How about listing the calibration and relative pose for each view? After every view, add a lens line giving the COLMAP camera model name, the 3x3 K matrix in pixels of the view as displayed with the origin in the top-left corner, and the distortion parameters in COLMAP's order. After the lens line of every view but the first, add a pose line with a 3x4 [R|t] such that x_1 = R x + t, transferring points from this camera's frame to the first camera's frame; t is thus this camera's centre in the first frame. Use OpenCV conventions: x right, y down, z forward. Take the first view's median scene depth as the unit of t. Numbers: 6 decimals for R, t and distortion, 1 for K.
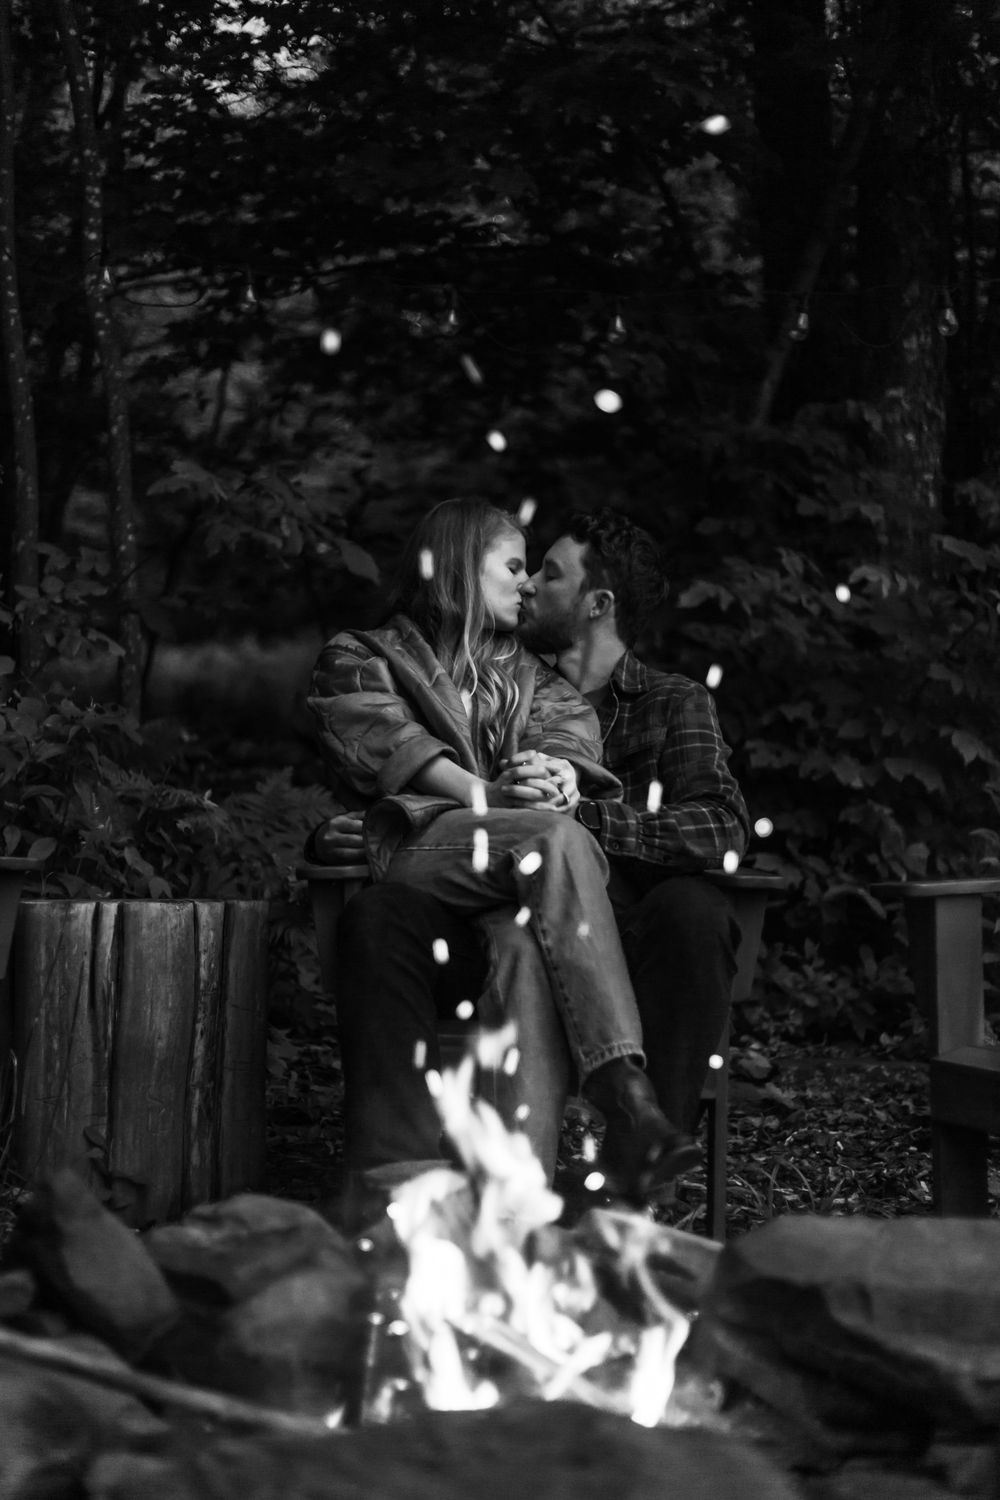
lens RADIAL K [[2182.4, 0, 495.6], [0, 2182.4, 752.1], [0, 0, 1]] dist [0.016825, 0.026239]
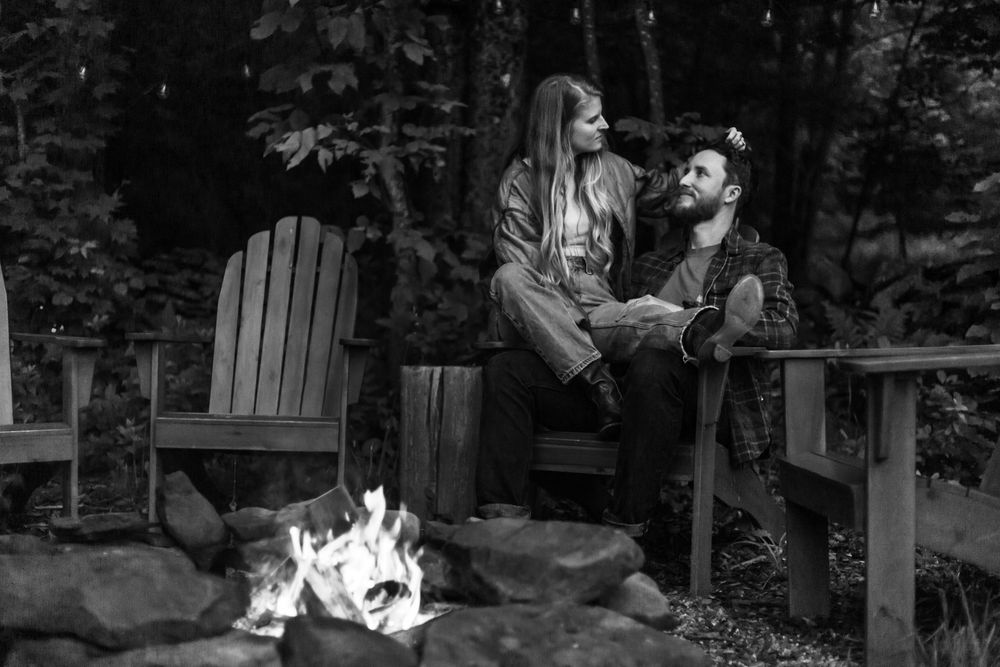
lens RADIAL K [[1464.6, 0, 499.6], [0, 1464.6, 330.2], [0, 0, 1]] dist [-0.013953, 0.116097]
pose [[0.866534, -0.005565, -0.499087, 0.475839], [0.010658, 0.999916, 0.007355, 0.029471], [0.499005, -0.011693, 0.866520, -0.040000]]
